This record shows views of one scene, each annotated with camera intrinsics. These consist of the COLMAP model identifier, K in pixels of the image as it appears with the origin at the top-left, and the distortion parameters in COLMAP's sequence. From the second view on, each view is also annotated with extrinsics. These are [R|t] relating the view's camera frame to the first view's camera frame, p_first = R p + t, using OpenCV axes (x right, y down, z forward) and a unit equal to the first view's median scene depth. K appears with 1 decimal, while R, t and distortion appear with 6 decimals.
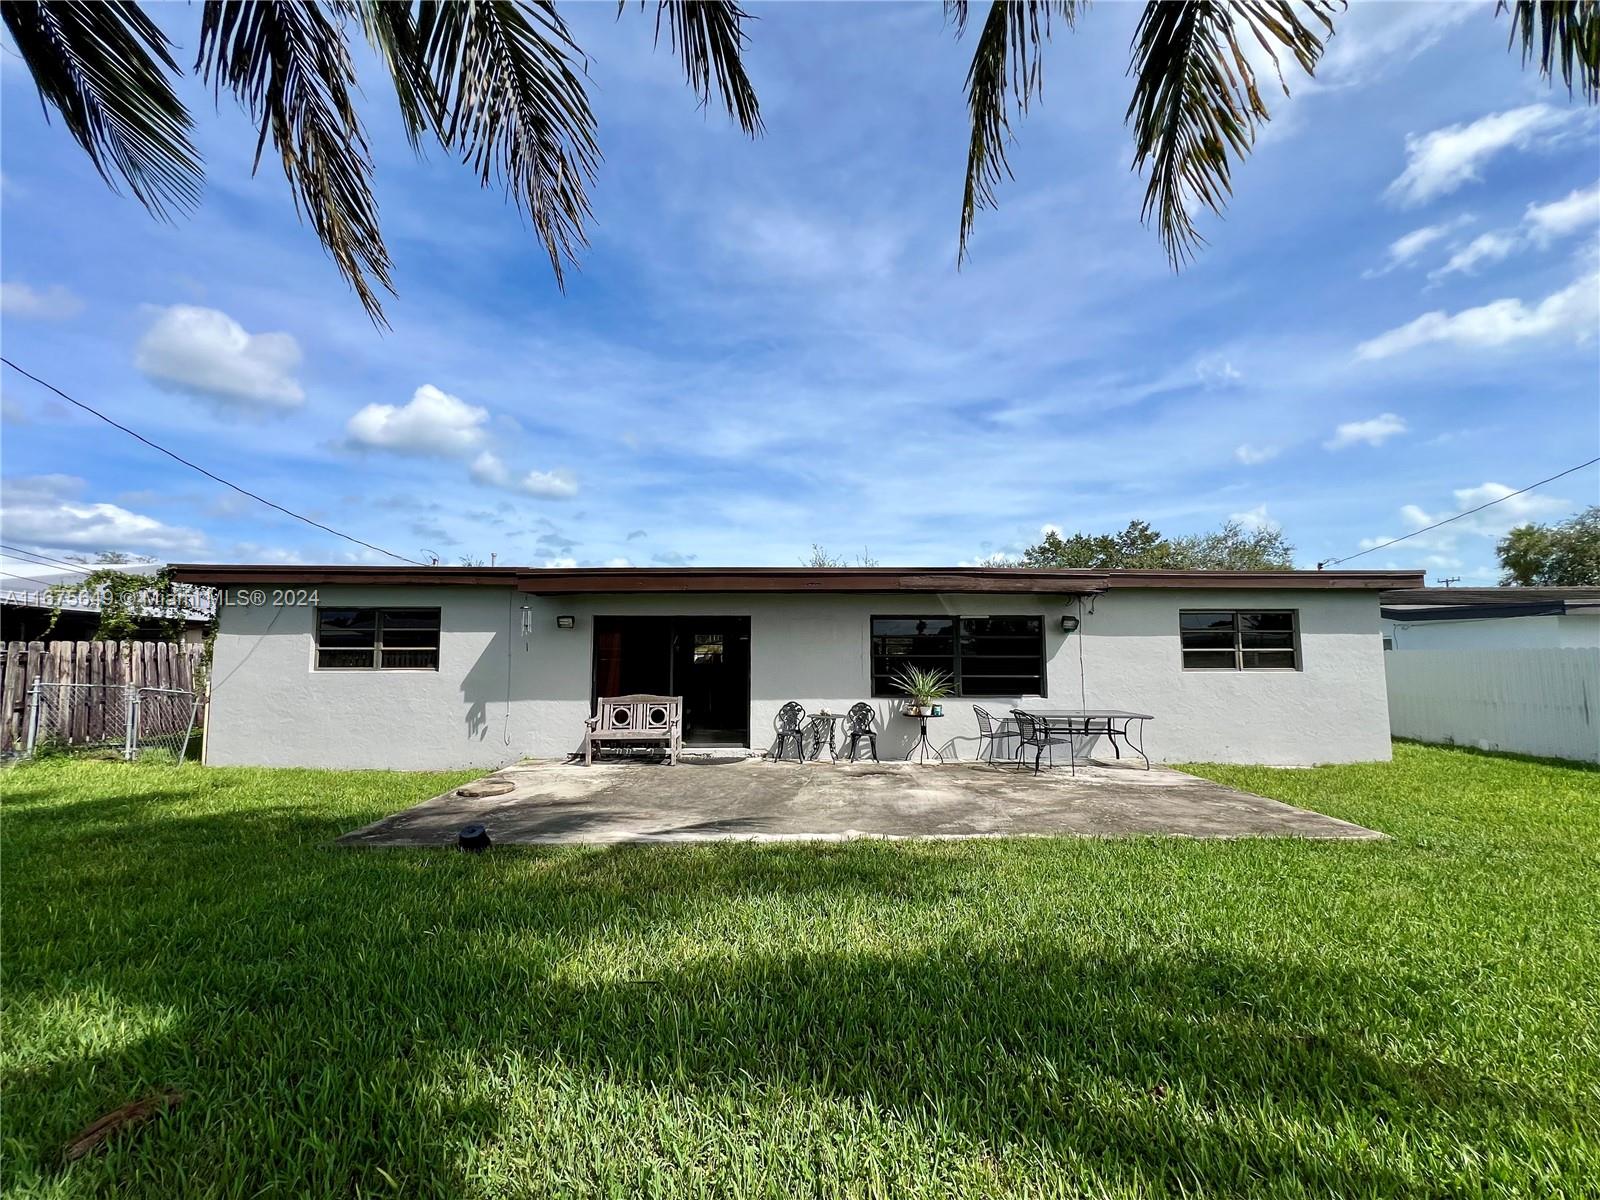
lens RADIAL K [[636.4, 0, 800.0], [0, 636.4, 600.0], [0, 0, 1]] dist [-0.001733, 0.000013]
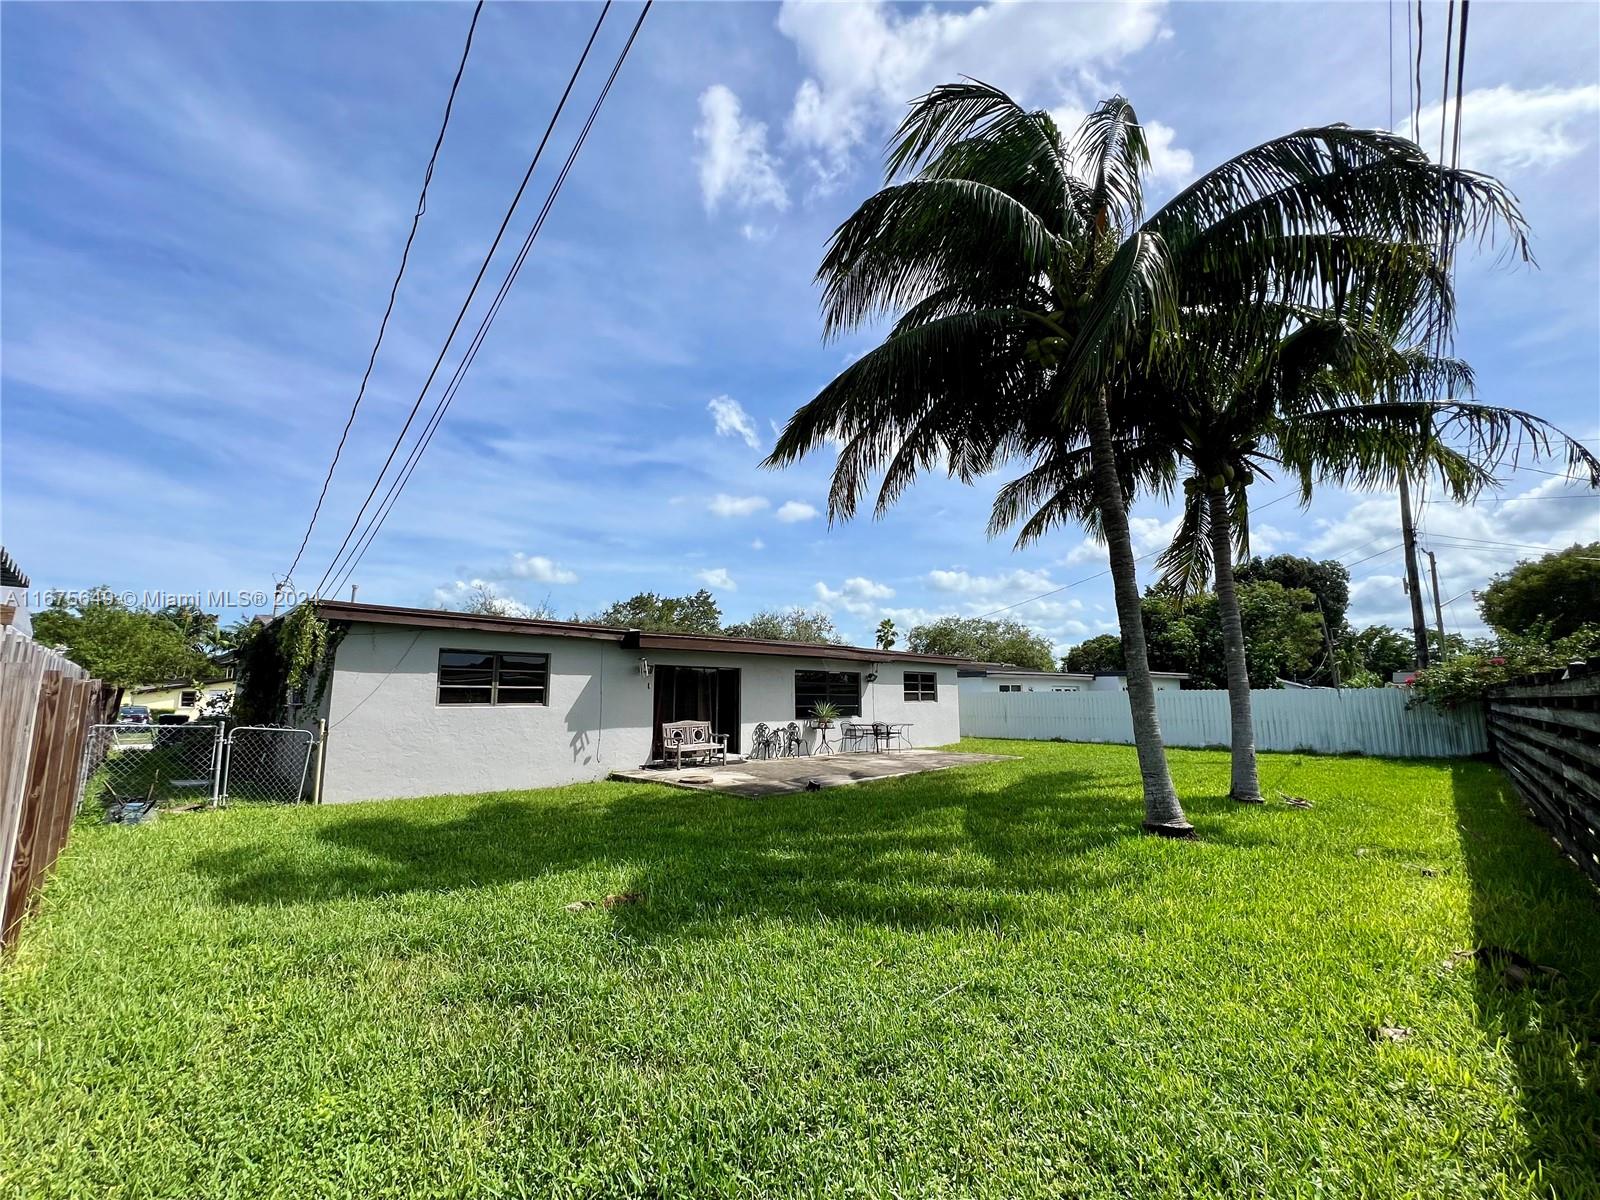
lens RADIAL K [[642.8, 0, 801.8], [0, 642.8, 614.2], [0, 0, 1]] dist [0.000410, -0.000013]
pose [[0.714476, 0.088882, 0.693991, -1.061309], [-0.059991, 0.996028, -0.065803, -0.012096], [-0.697083, 0.005381, 0.716970, -0.226755]]
